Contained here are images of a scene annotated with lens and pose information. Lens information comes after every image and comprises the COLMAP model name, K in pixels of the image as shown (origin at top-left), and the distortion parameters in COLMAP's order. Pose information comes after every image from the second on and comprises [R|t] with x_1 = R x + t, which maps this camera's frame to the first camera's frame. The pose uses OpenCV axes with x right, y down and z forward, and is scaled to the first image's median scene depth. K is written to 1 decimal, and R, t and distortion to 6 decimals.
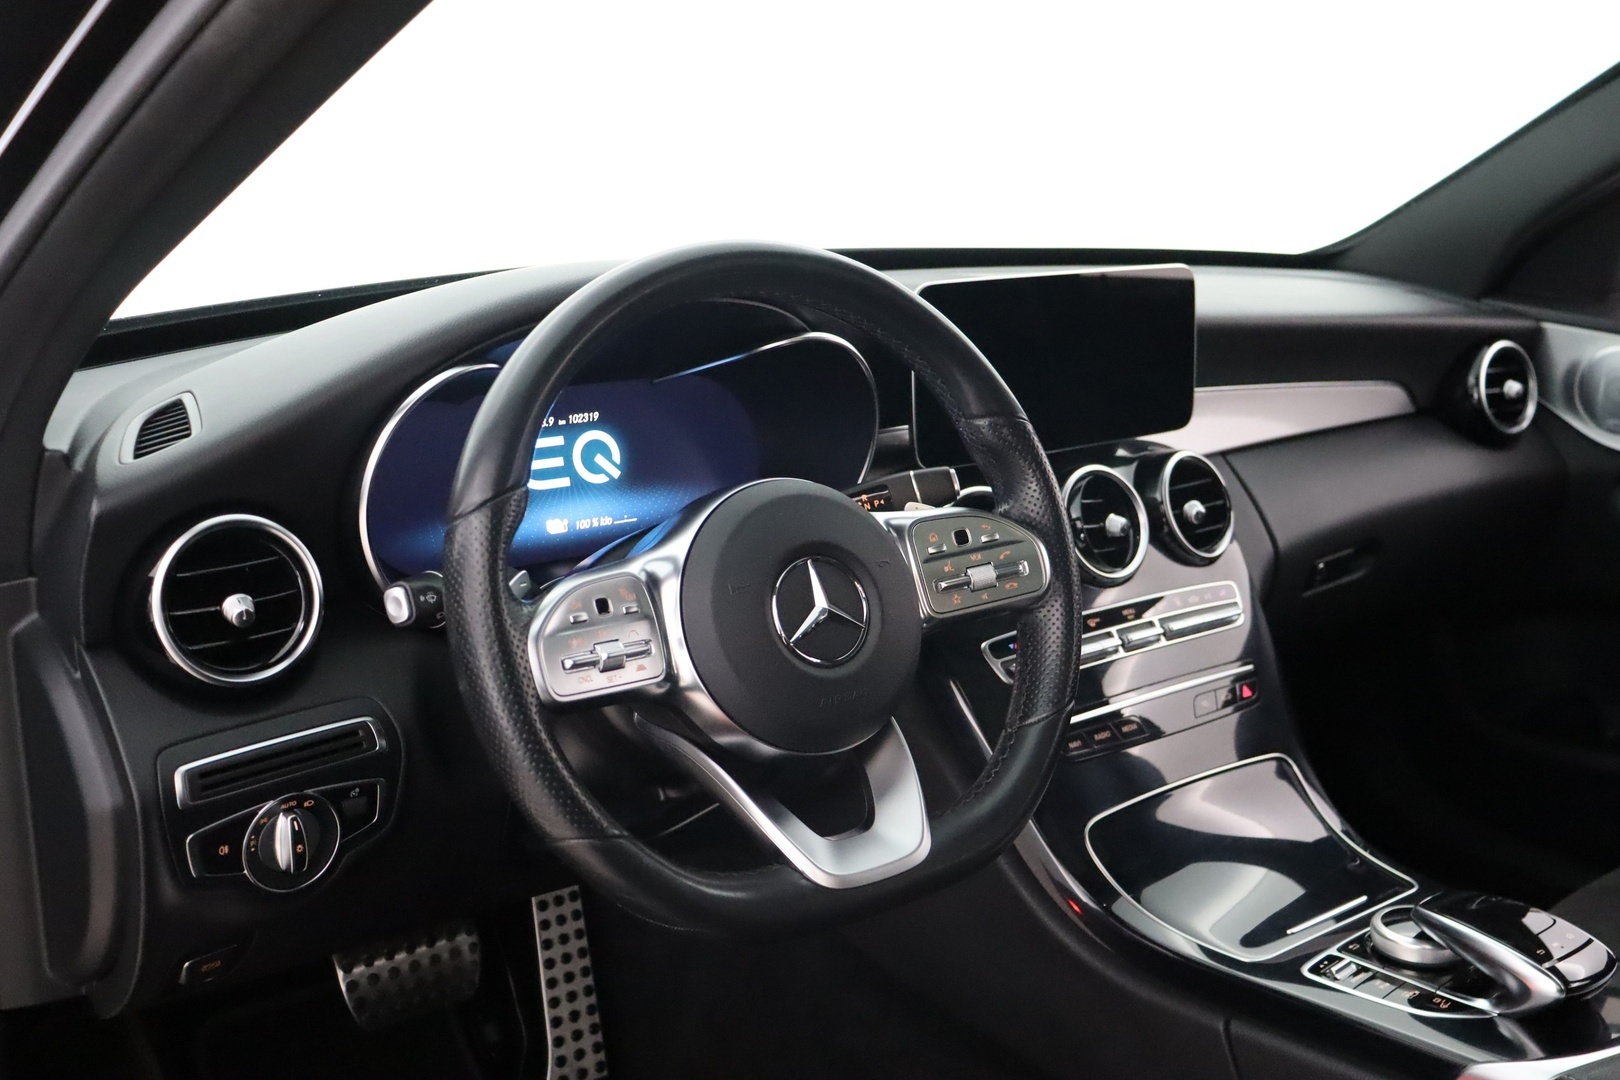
lens RADIAL K [[1698.5, 0, 810.0], [0, 1698.5, 540.0], [0, 0, 1]] dist [-0.085173, 0.314380]
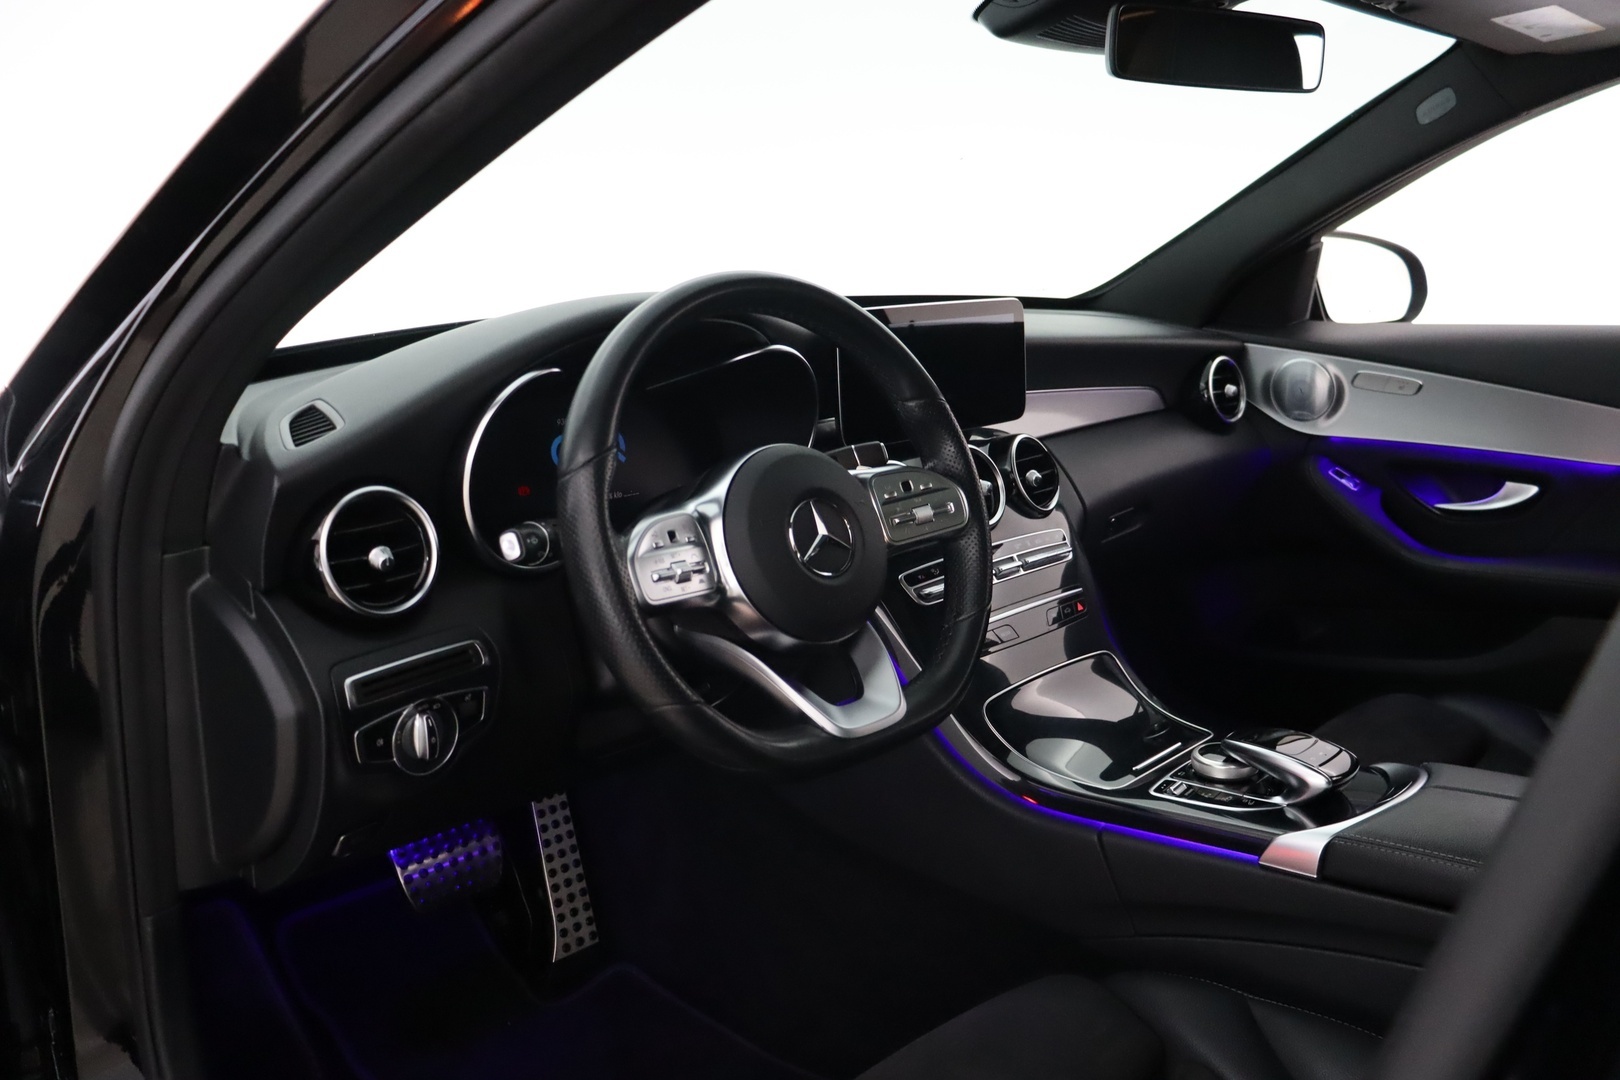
lens RADIAL K [[1359.5, 0, 810.0], [0, 1359.5, 540.0], [0, 0, 1]] dist [-0.098506, 0.151466]
pose [[0.989581, -0.047781, 0.135816, -0.130990], [0.050027, 0.998661, -0.013169, 0.049697], [-0.135005, 0.019826, 0.990647, -0.070813]]
